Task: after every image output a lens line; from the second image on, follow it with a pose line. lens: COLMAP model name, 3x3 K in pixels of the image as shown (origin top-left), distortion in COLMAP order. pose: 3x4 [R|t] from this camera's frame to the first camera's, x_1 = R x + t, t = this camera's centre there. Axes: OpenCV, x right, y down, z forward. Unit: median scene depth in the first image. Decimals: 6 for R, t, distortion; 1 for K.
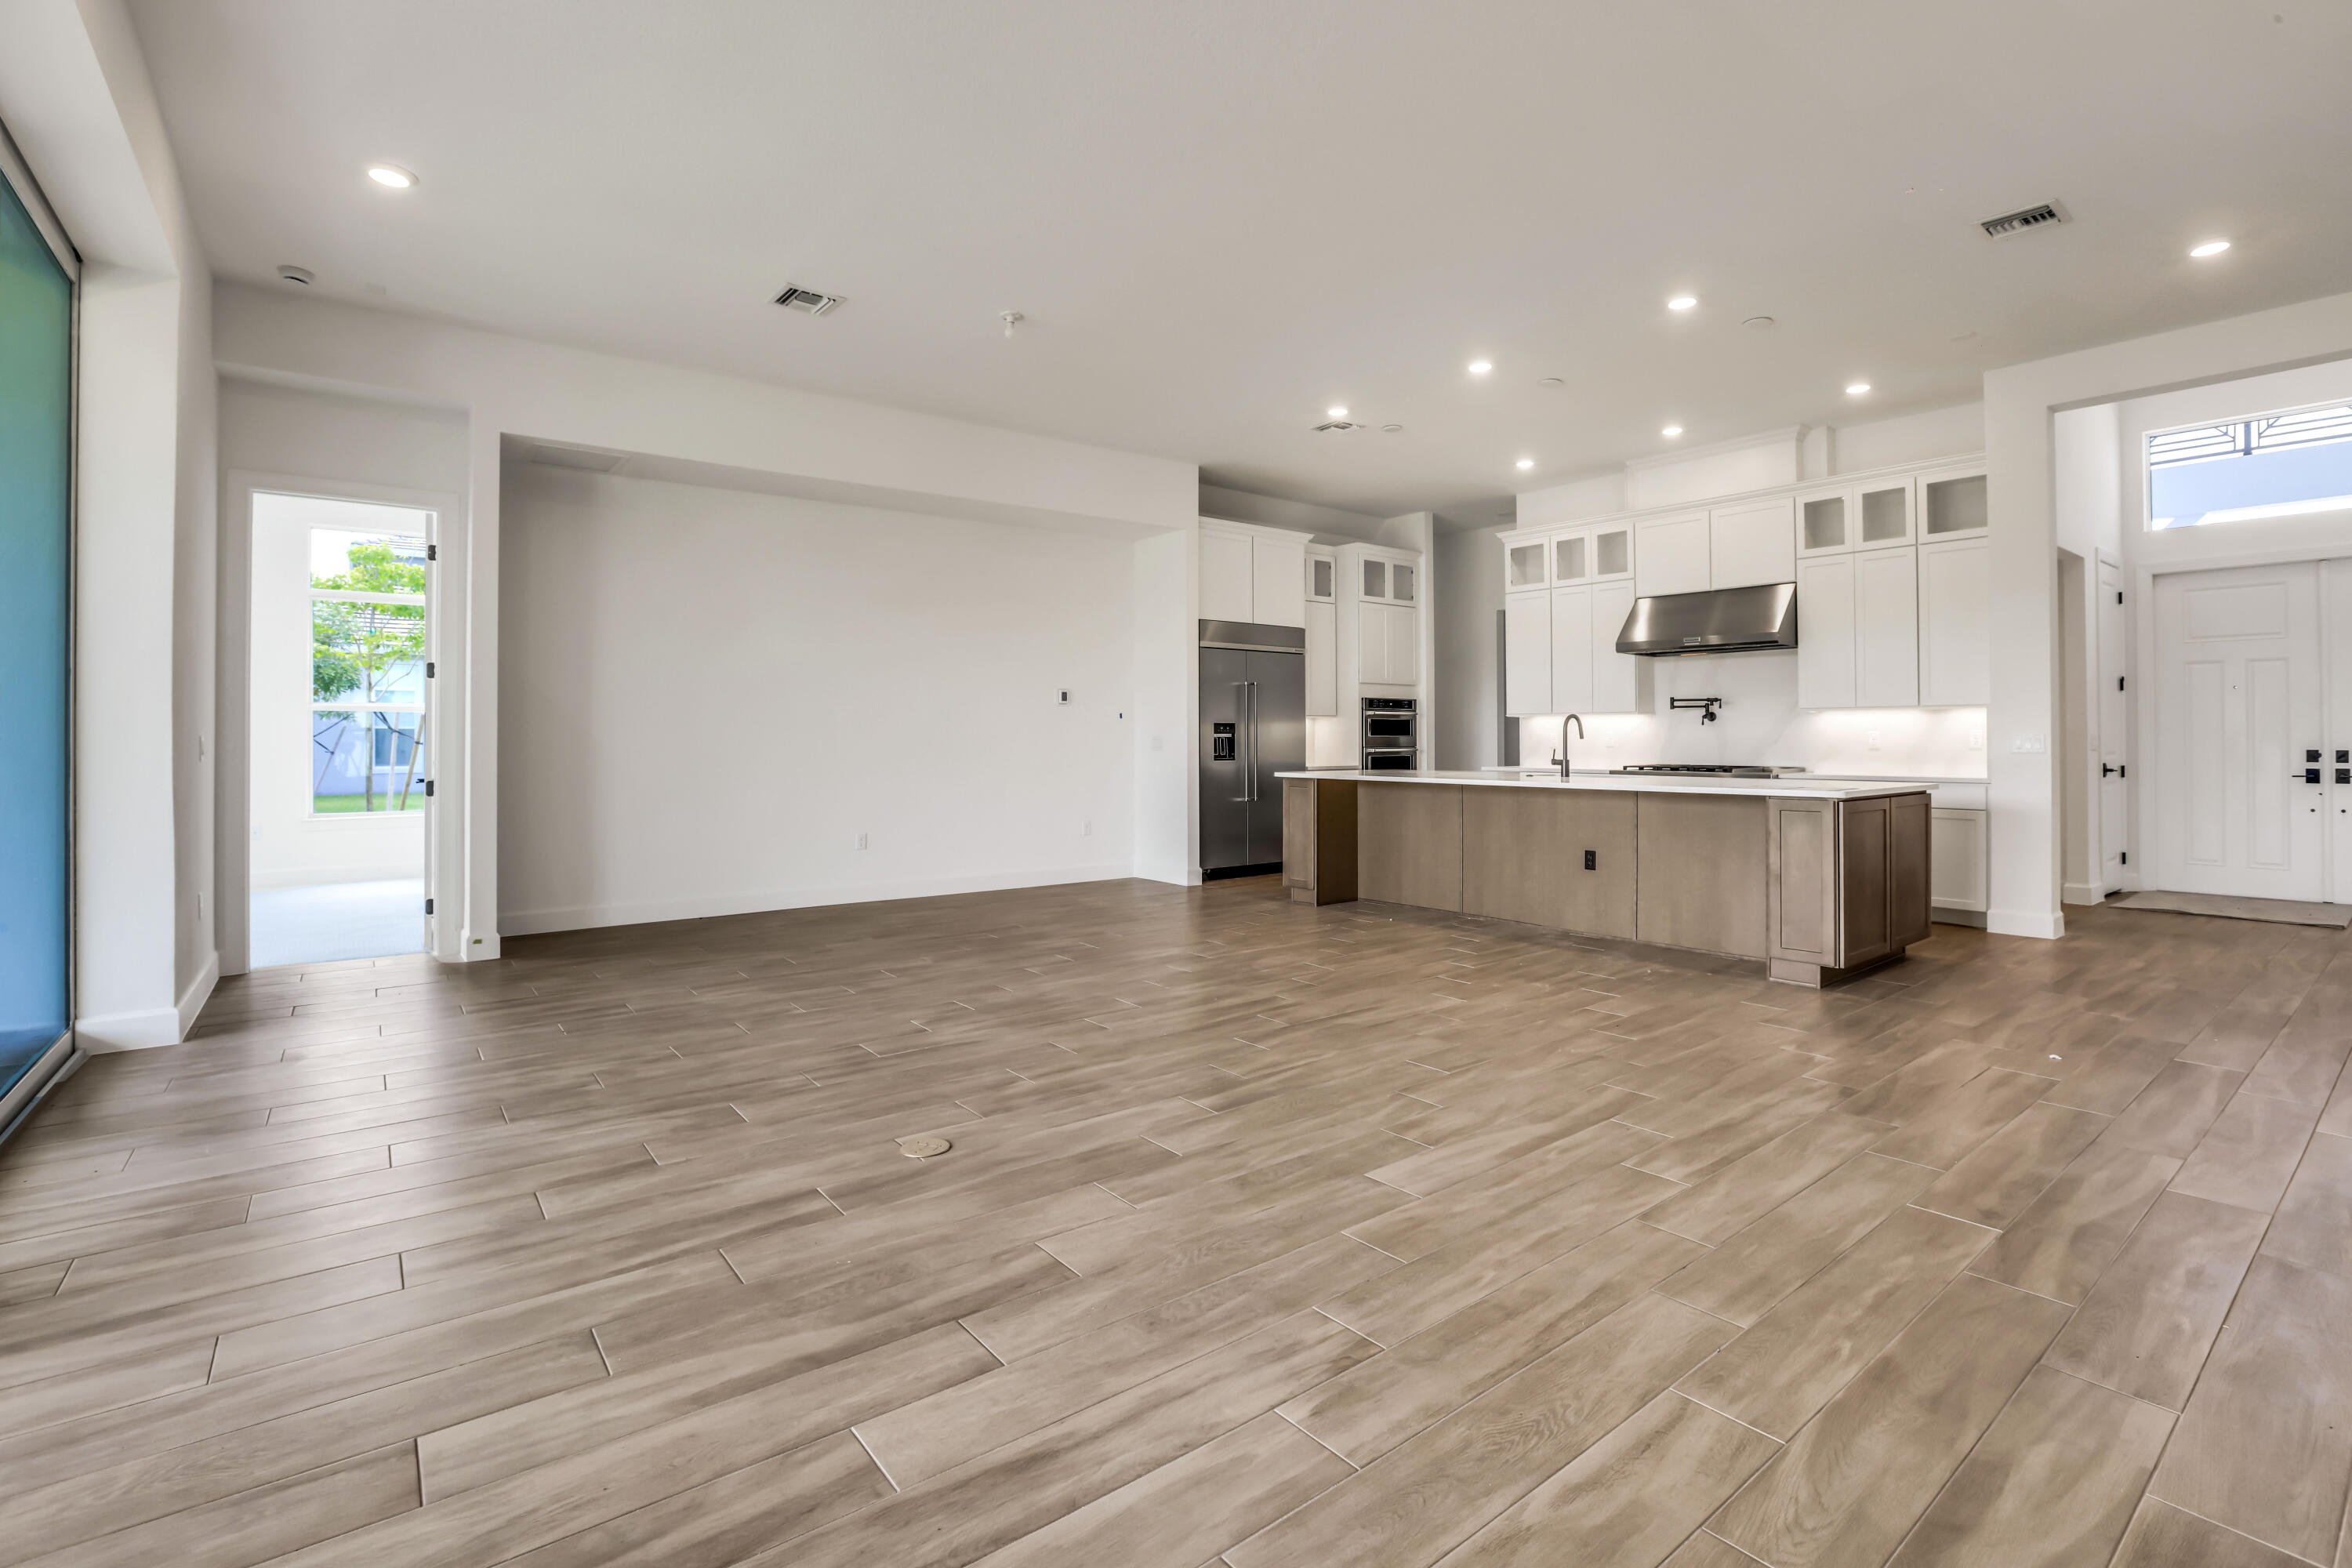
lens RADIAL K [[1092.9, 0, 1166.0], [0, 1092.9, 711.1], [0, 0, 1]] dist [-0.052604, 0.015738]
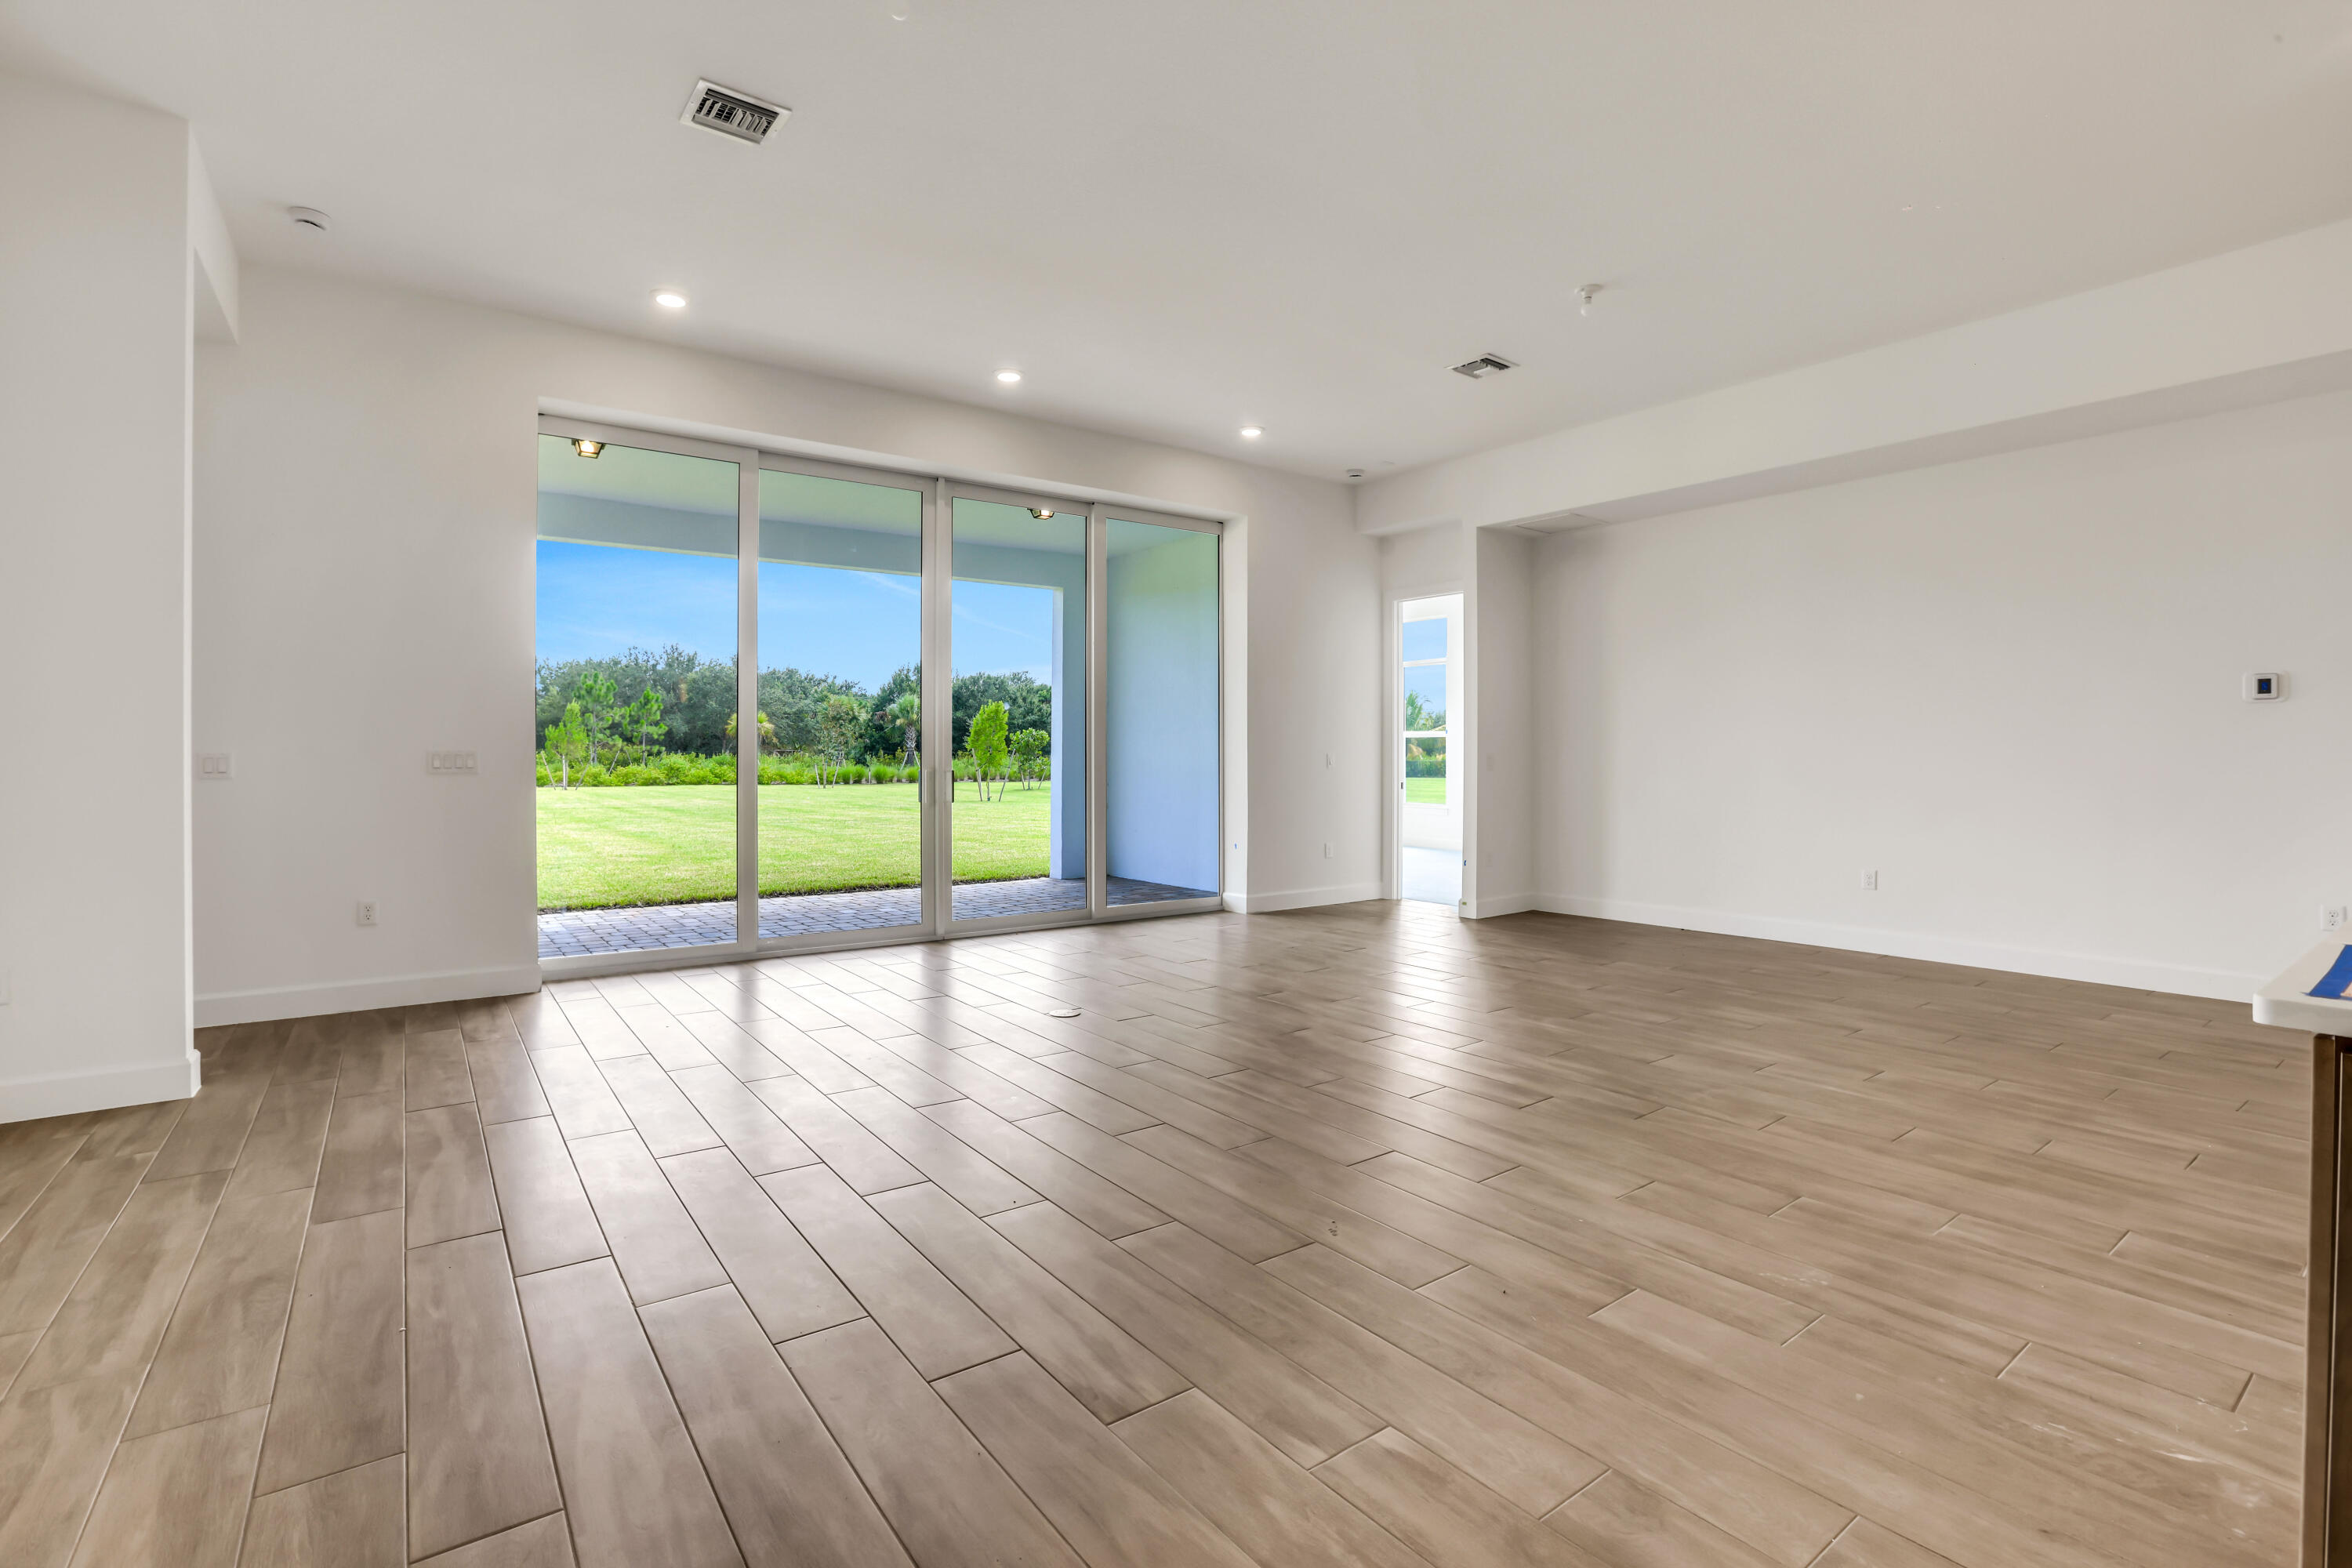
lens RADIAL K [[1066.2, 0, 1169.0], [0, 1066.2, 752.0], [0, 0, 1]] dist [-0.050537, 0.014545]
pose [[-0.031613, -0.002295, -0.999498, 0.556583], [0.025431, 0.999672, -0.003100, 0.010223], [0.999177, -0.025516, -0.031544, 0.501089]]
